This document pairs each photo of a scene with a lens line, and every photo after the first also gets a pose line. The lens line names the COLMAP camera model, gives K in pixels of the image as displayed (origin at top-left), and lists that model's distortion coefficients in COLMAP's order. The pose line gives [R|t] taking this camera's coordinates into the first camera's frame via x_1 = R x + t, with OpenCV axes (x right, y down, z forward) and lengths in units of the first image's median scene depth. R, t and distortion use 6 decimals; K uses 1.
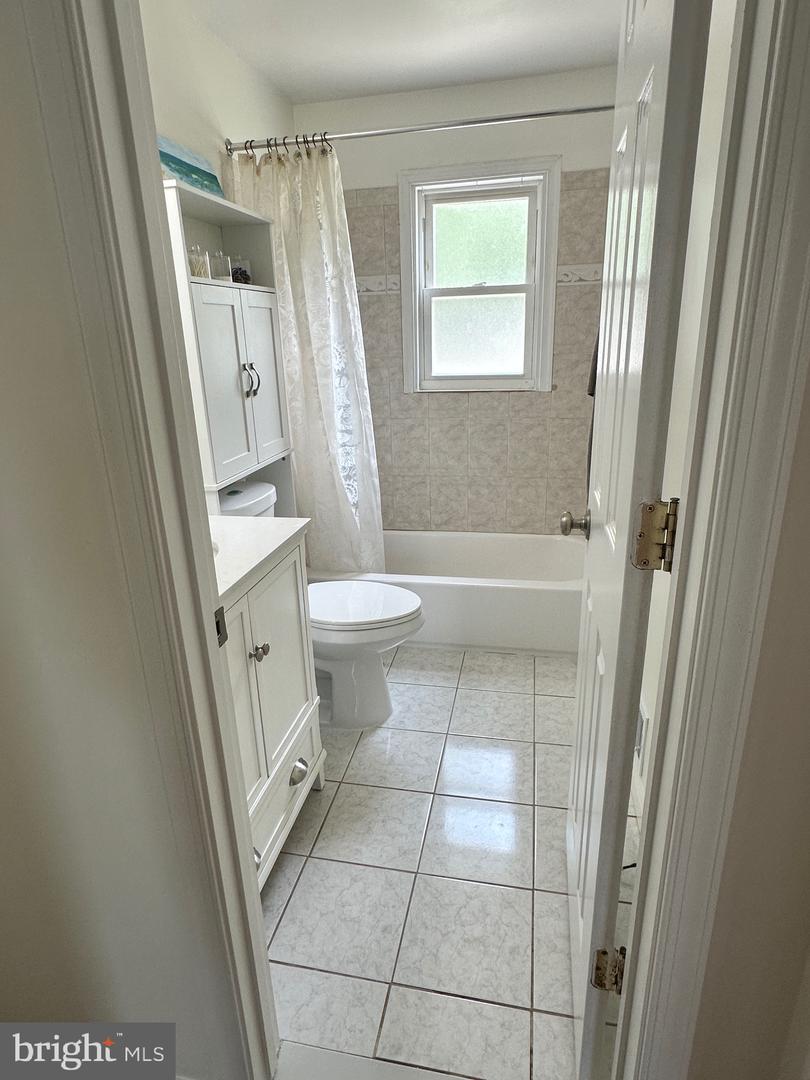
lens RADIAL K [[587.9, 0, 405.5], [0, 587.9, 536.7], [0, 0, 1]] dist [0.001541, -0.000073]
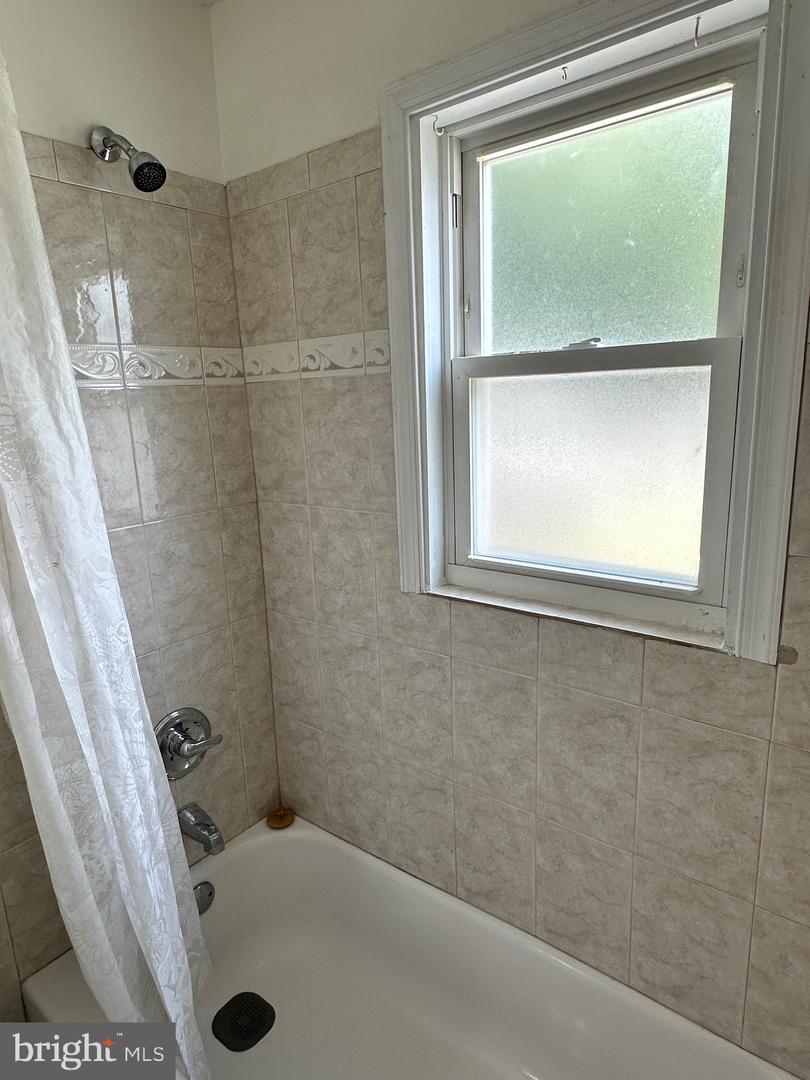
lens RADIAL K [[643.4, 0, 404.8], [0, 643.4, 539.6], [0, 0, 1]] dist [-0.002539, -0.000034]
pose [[0.886646, 0.096416, -0.452286, 0.213316], [-0.134118, 0.989602, -0.051961, -0.259890], [0.442574, 0.106730, 0.890358, 0.578002]]
